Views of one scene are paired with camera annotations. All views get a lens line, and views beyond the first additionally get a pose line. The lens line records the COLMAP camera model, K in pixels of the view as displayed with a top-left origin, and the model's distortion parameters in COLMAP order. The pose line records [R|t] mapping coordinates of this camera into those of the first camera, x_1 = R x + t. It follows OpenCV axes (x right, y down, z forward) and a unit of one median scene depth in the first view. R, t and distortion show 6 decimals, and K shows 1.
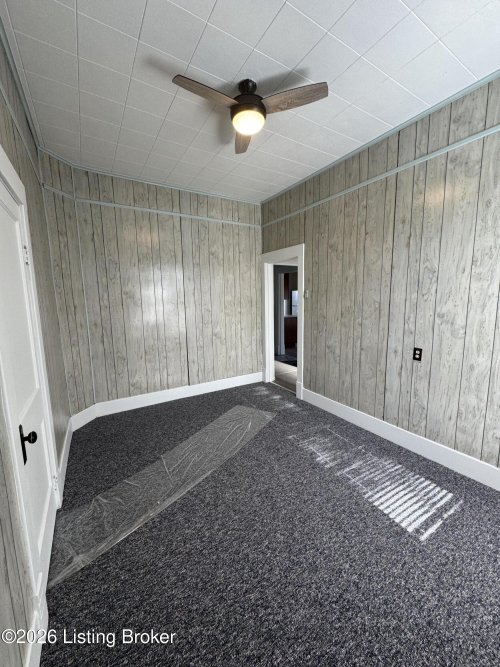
lens RADIAL K [[266.9, 0, 249.1], [0, 266.9, 335.1], [0, 0, 1]] dist [0.000459, -0.000048]
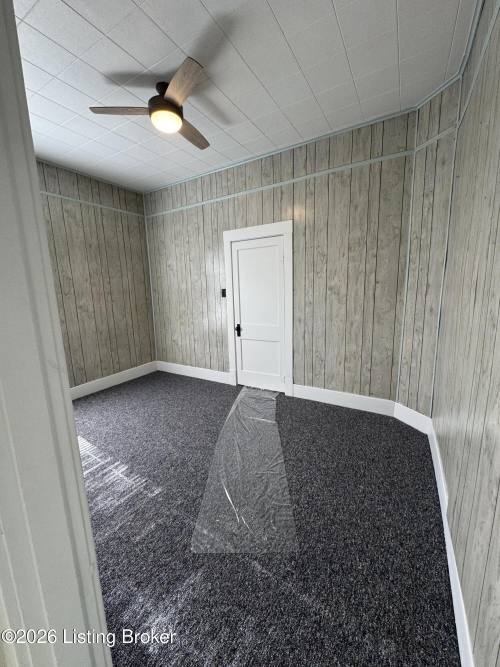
lens RADIAL K [[266.9, 0, 249.8], [0, 266.9, 333.0], [0, 0, 1]] dist [0.000459, -0.000048]
pose [[-0.880683, 0.123077, -0.457438, 0.223005], [-0.019416, 0.955468, 0.294456, -0.225173], [0.473309, 0.268204, -0.839074, 1.678665]]
